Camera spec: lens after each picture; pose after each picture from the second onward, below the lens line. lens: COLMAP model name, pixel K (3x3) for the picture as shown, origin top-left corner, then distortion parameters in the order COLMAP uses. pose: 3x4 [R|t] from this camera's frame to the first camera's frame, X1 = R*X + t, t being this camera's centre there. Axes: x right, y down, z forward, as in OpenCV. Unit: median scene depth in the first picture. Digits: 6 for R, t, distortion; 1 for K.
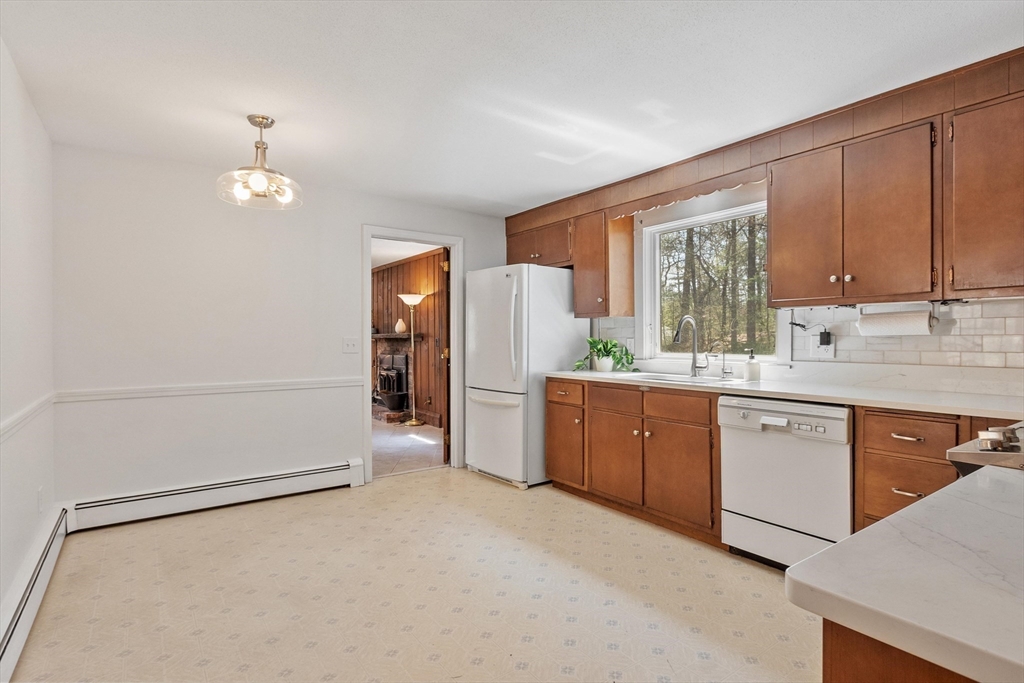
lens RADIAL K [[518.2, 0, 510.9], [0, 518.2, 341.3], [0, 0, 1]] dist [0.001668, -0.000422]
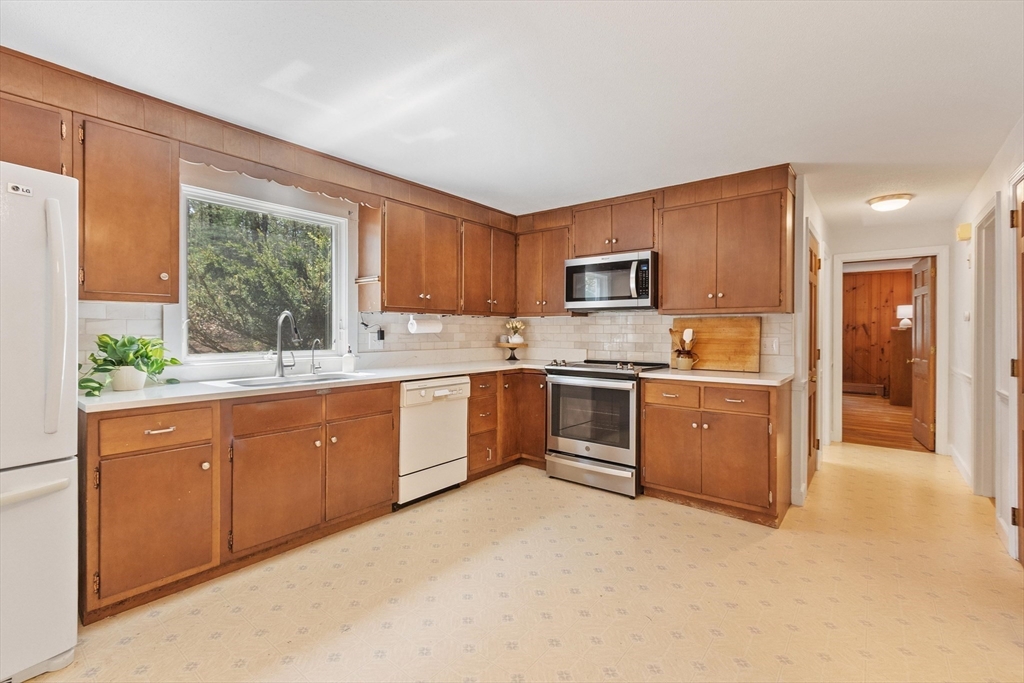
lens RADIAL K [[444.8, 0, 509.9], [0, 444.8, 333.5], [0, 0, 1]] dist [0.000248, 0.000044]
pose [[-0.263026, -0.004411, 0.964779, -0.633261], [0.005358, 0.999967, 0.006032, -0.014555], [-0.964774, 0.006756, -0.262994, 0.982866]]
